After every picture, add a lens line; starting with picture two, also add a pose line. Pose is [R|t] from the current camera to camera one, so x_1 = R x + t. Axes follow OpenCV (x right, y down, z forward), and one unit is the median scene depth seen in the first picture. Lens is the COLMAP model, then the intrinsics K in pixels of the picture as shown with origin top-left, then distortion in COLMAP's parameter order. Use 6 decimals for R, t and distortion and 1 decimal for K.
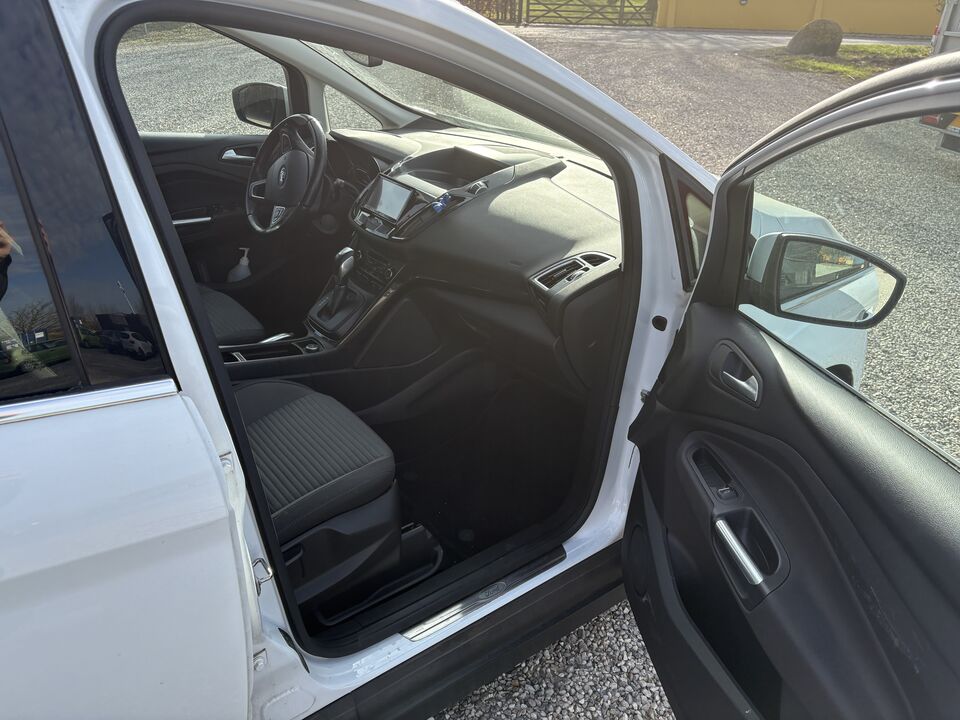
lens RADIAL K [[716.6, 0, 480.9], [0, 716.6, 373.8], [0, 0, 1]] dist [0.053434, -0.066946]
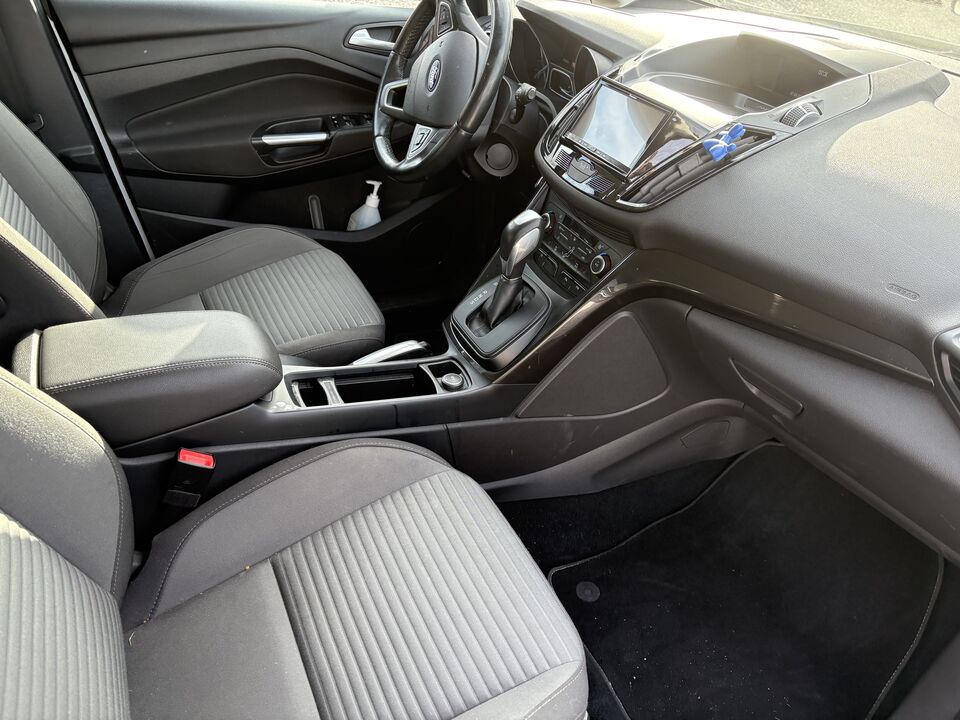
lens RADIAL K [[716.6, 0, 480.9], [0, 716.6, 373.8], [0, 0, 1]] dist [0.053434, -0.066946]
pose [[0.975995, 0.124831, -0.178466, -0.102754], [-0.104881, 0.987556, 0.117189, -0.106829], [0.190874, -0.095658, 0.976942, 0.413153]]
